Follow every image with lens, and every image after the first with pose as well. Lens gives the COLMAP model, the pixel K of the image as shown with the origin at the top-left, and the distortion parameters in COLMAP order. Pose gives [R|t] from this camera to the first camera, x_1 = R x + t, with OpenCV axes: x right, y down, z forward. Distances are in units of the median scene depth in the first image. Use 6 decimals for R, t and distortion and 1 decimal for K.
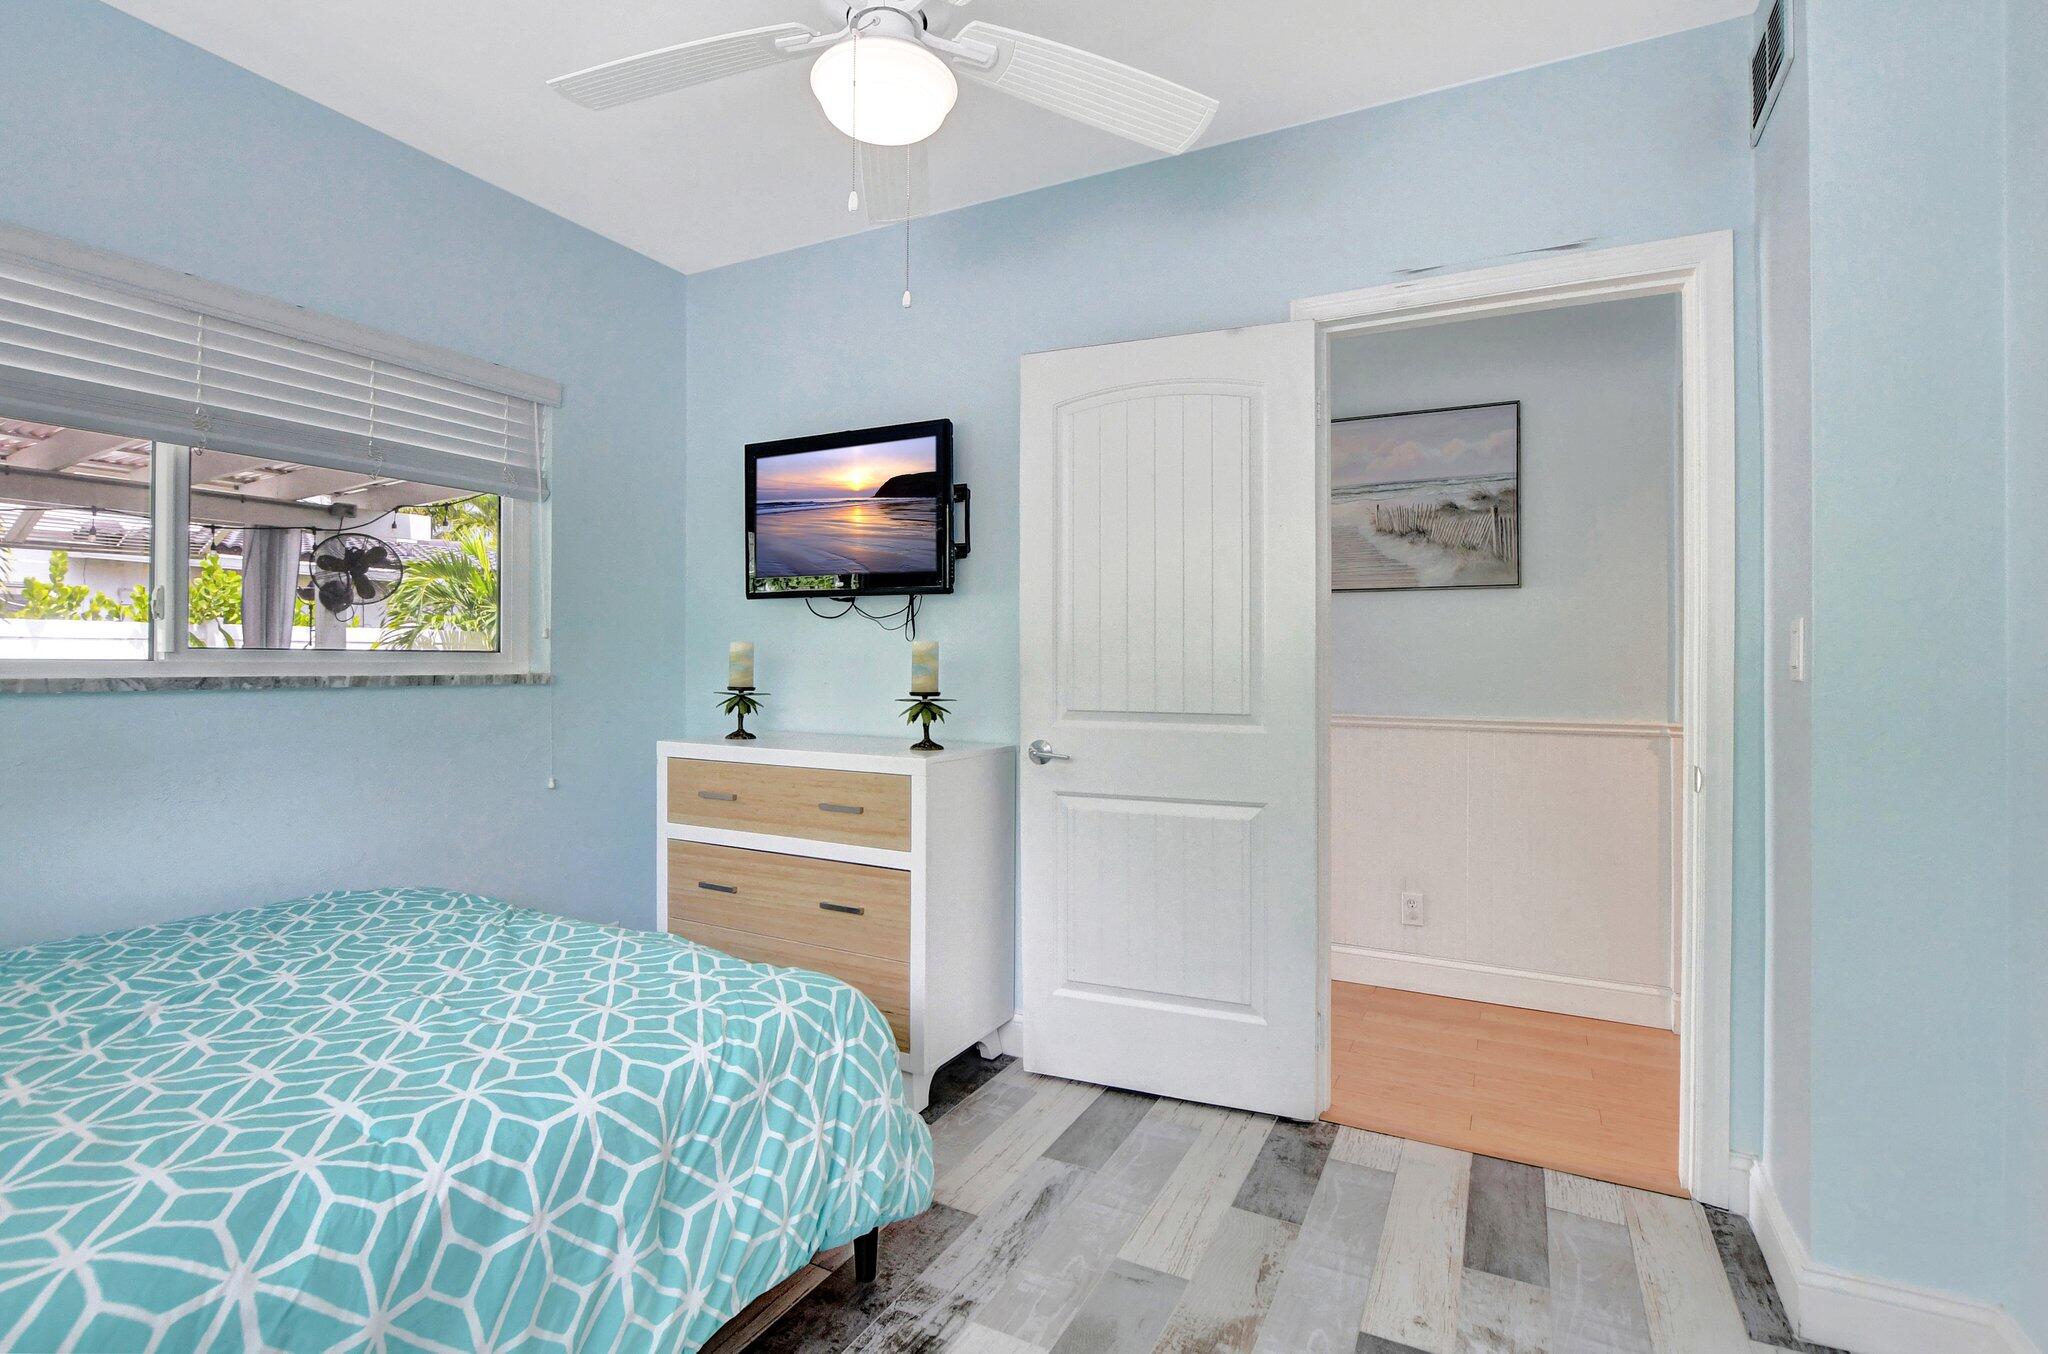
lens RADIAL K [[931.2, 0, 1023.6], [0, 931.2, 665.5], [0, 0, 1]] dist [-0.015691, -0.000647]
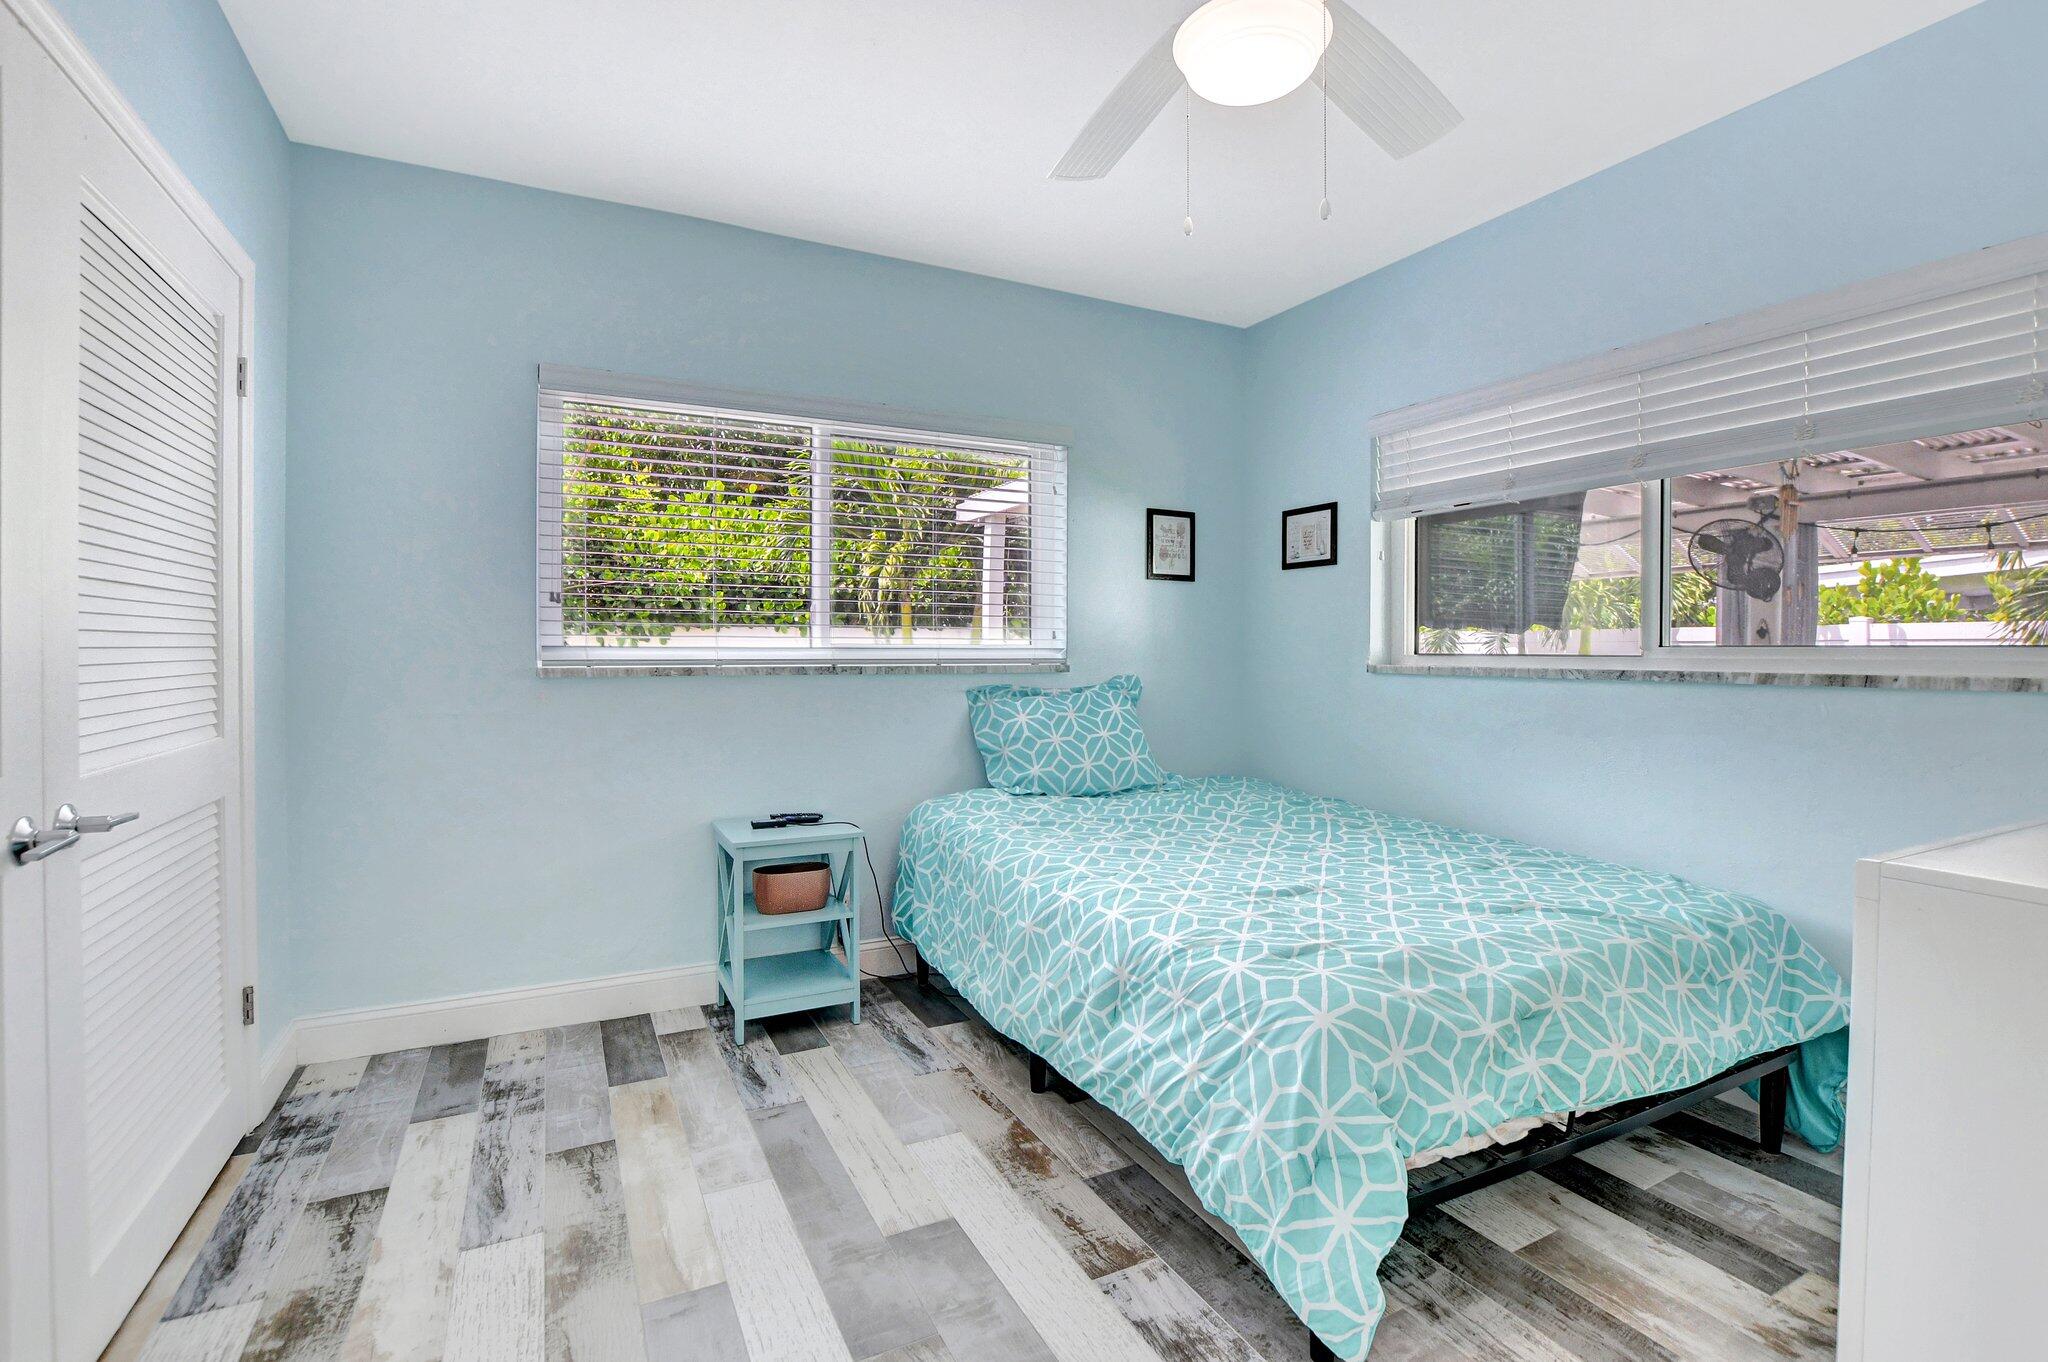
lens RADIAL K [[931.2, 0, 1024.5], [0, 931.2, 669.7], [0, 0, 1]] dist [-0.015691, -0.000647]
pose [[-0.560336, 0.007806, -0.828228, 0.546869], [-0.010196, 0.999815, 0.016321, 0.000297], [0.828202, 0.017590, -0.560153, 0.967643]]
